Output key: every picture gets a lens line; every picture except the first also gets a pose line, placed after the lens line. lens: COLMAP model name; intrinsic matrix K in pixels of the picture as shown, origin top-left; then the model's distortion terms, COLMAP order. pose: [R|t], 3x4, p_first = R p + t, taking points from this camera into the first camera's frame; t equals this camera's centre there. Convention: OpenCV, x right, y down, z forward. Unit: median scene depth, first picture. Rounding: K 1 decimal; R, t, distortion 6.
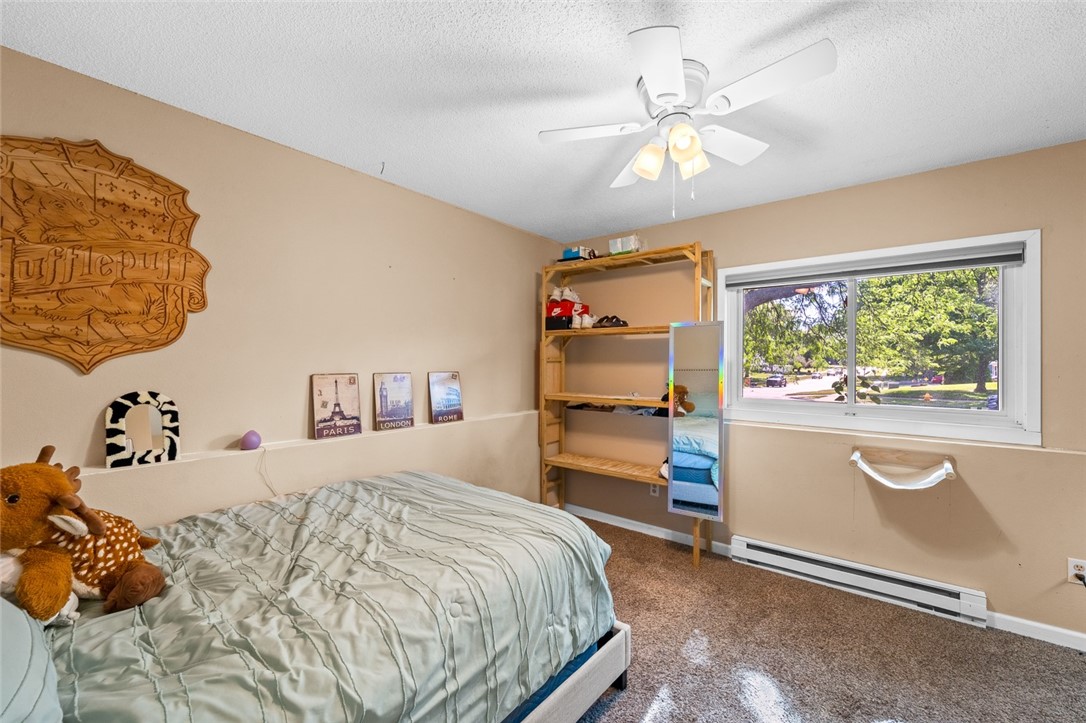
lens RADIAL K [[451.0, 0, 543.4], [0, 451.0, 355.9], [0, 0, 1]] dist [0.001310, 0.000089]
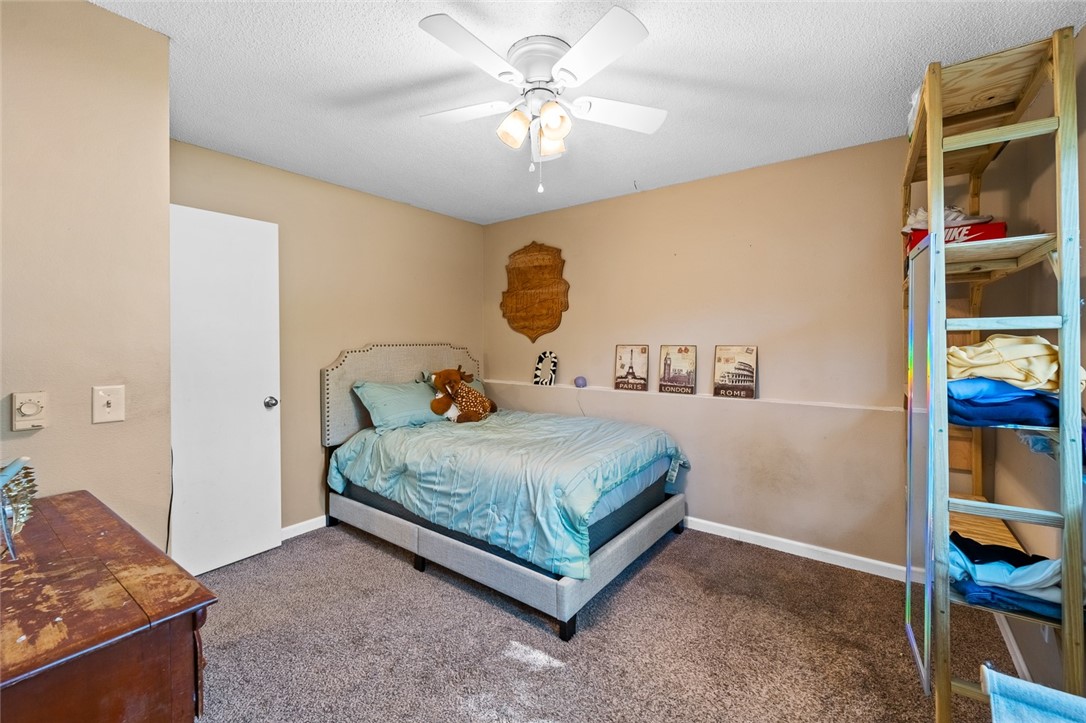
lens RADIAL K [[454.3, 0, 536.8], [0, 454.3, 337.7], [0, 0, 1]] dist [0.003063, -0.000001]
pose [[0.012010, -0.007481, -0.999900, 1.069228], [0.018310, 0.999806, -0.007260, 0.024763], [0.999760, -0.018221, 0.012144, 0.795536]]
